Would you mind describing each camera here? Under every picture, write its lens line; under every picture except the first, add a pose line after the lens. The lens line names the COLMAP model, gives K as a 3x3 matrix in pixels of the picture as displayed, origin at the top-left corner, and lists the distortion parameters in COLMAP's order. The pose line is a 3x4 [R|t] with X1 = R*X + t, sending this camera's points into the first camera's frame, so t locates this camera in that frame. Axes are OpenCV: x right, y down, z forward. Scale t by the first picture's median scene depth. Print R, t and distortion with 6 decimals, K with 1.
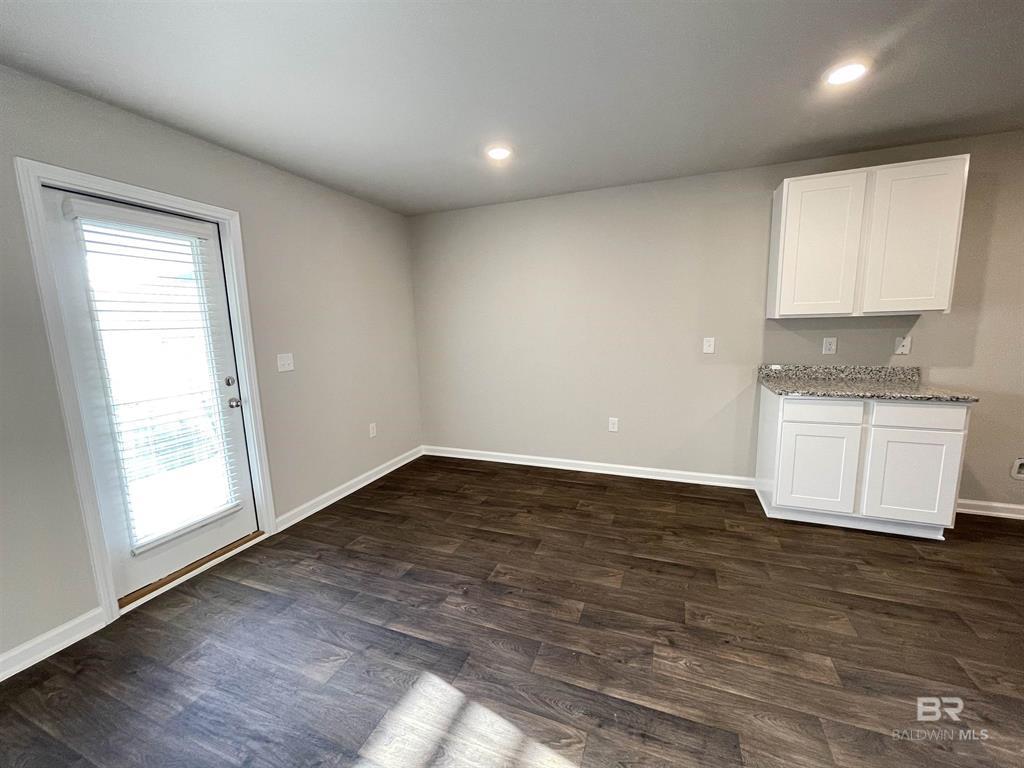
lens RADIAL K [[412.2, 0, 506.5], [0, 412.2, 383.8], [0, 0, 1]] dist [-0.001340, -0.000731]
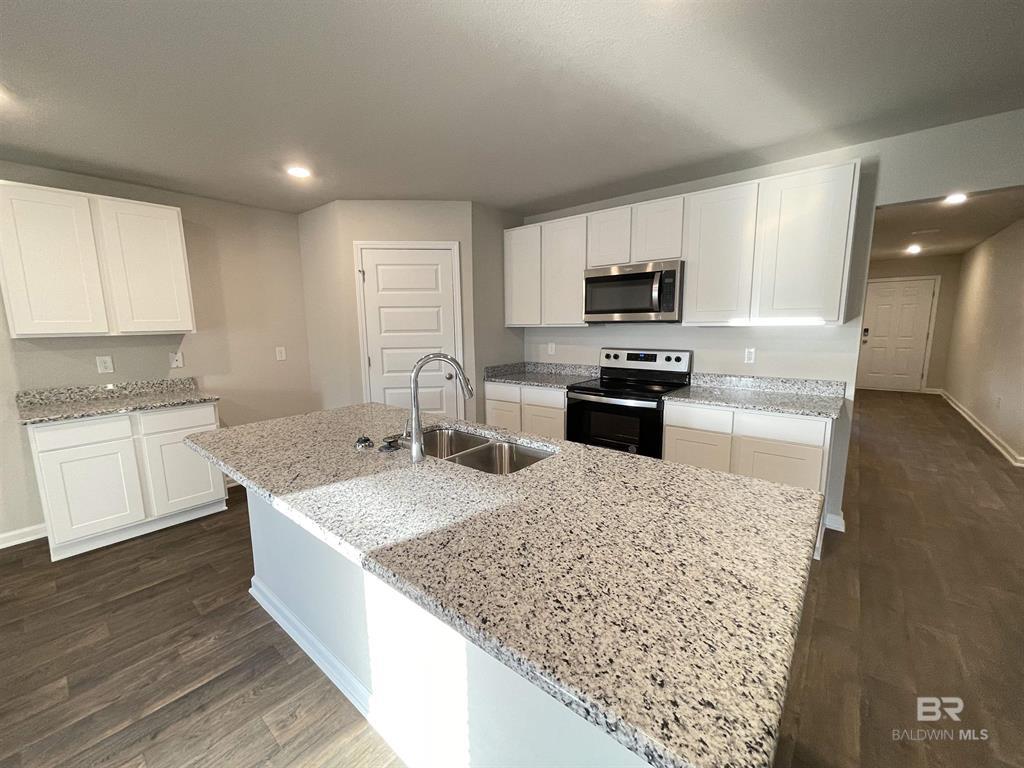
lens RADIAL K [[412.2, 0, 508.5], [0, 412.2, 385.7], [0, 0, 1]] dist [-0.001340, -0.000731]
pose [[0.315165, -0.121636, 0.941210, 0.176836], [0.148658, 0.985837, 0.077626, 0.030905], [-0.937322, 0.115453, 0.328784, -0.281721]]
